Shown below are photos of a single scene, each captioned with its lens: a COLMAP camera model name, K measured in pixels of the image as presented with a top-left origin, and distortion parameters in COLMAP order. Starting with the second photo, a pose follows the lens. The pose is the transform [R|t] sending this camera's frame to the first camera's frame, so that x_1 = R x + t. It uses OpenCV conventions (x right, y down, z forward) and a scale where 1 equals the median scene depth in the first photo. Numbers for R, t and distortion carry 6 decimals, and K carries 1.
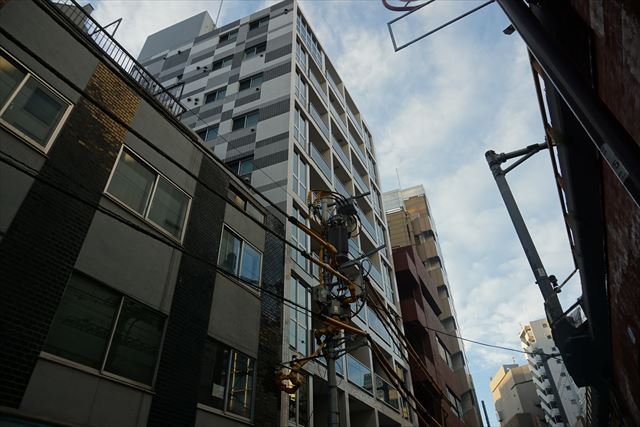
lens RADIAL K [[429.9, 0, 319.9], [0, 429.9, 207.3], [0, 0, 1]] dist [-0.042906, 0.029809]
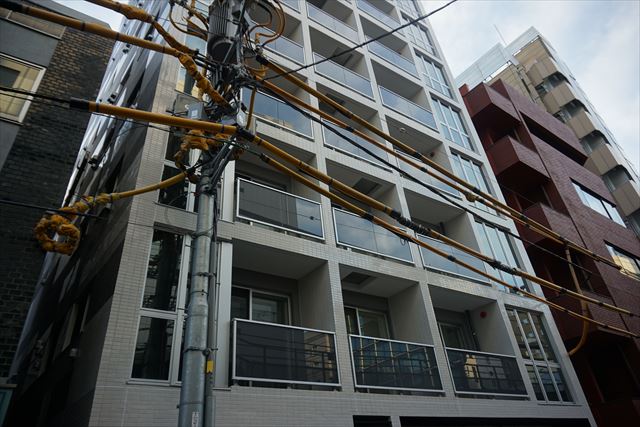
lens RADIAL K [[429.9, 0, 314.3], [0, 429.9, 207.8], [0, 0, 1]] dist [-0.042906, 0.029809]
pose [[0.872289, -0.312527, -0.376083, 0.193270], [0.349395, 0.936422, 0.032216, 0.215086], [0.342104, -0.159503, 0.926026, 0.265063]]
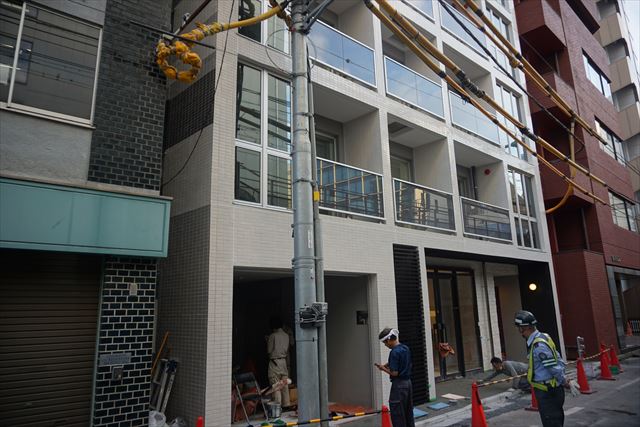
lens RADIAL K [[429.9, 0, 308.7], [0, 429.9, 201.8], [0, 0, 1]] dist [-0.042906, 0.029809]
pose [[0.922517, -0.073846, -0.378826, 0.129107], [0.231280, 0.891550, 0.389420, 0.179920], [0.308985, -0.446861, 0.839549, 0.215249]]
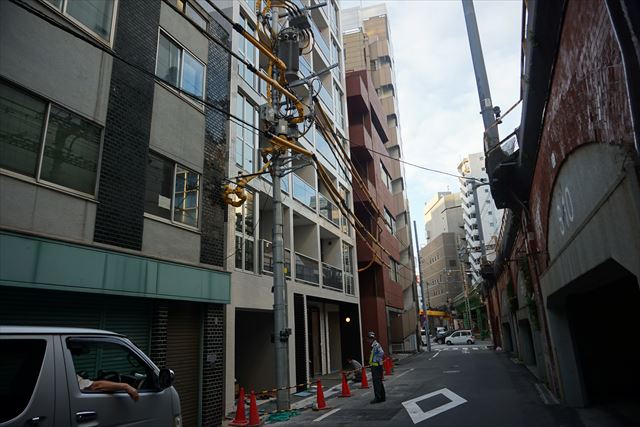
lens RADIAL K [[429.9, 0, 326.6], [0, 429.9, 212.5], [0, 0, 1]] dist [-0.042906, 0.029809]
pose [[0.991624, 0.023731, 0.126956, 0.014039], [-0.071206, 0.920539, 0.384106, 0.025960], [-0.107753, -0.389929, 0.914519, 0.008636]]
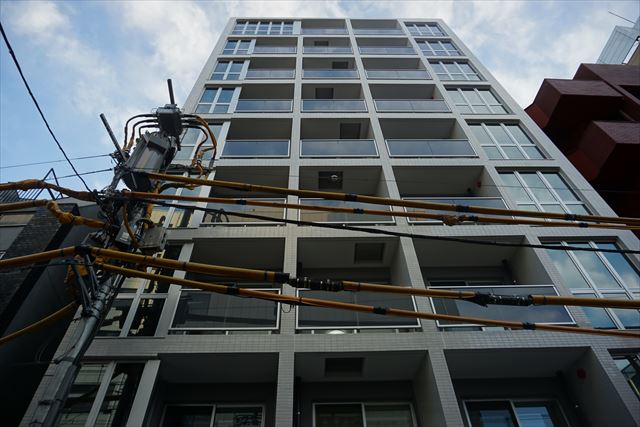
lens RADIAL K [[429.9, 0, 315.4], [0, 429.9, 216.3], [0, 0, 1]] dist [-0.042906, 0.029809]
pose [[0.467551, -0.667975, -0.578969, 0.319745], [0.559748, 0.730647, -0.390943, 0.348271], [0.684162, -0.141291, 0.715513, 0.425147]]
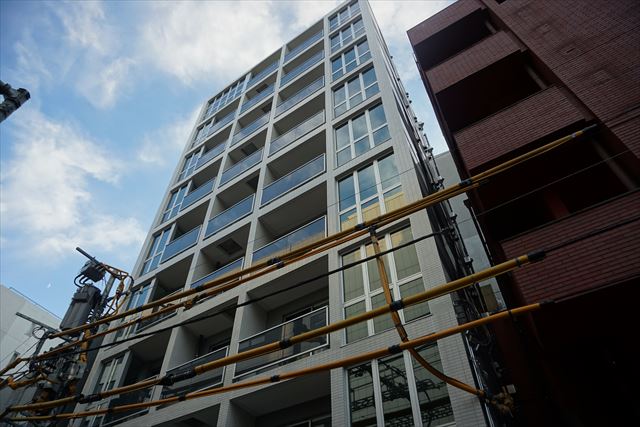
lens RADIAL K [[429.9, 0, 317.4], [0, 429.9, 211.9], [0, 0, 1]] dist [-0.042906, 0.029809]
pose [[-0.130400, -0.718634, -0.683053, 0.486359], [0.621185, 0.477734, -0.621208, 0.548139], [0.772739, -0.505308, 0.384108, 0.684805]]
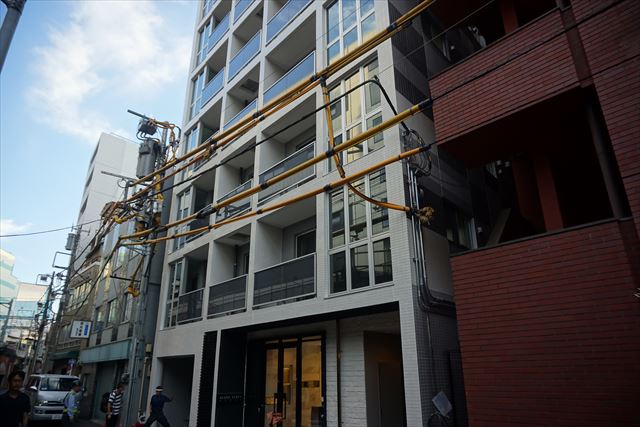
lens RADIAL K [[429.9, 0, 339.5], [0, 429.9, 203.0], [0, 0, 1]] dist [-0.042906, 0.029809]
pose [[-0.349819, -0.305243, -0.885694, 0.553269], [0.611885, 0.641456, -0.462743, 0.650673], [0.709383, -0.703819, -0.037620, 0.823733]]
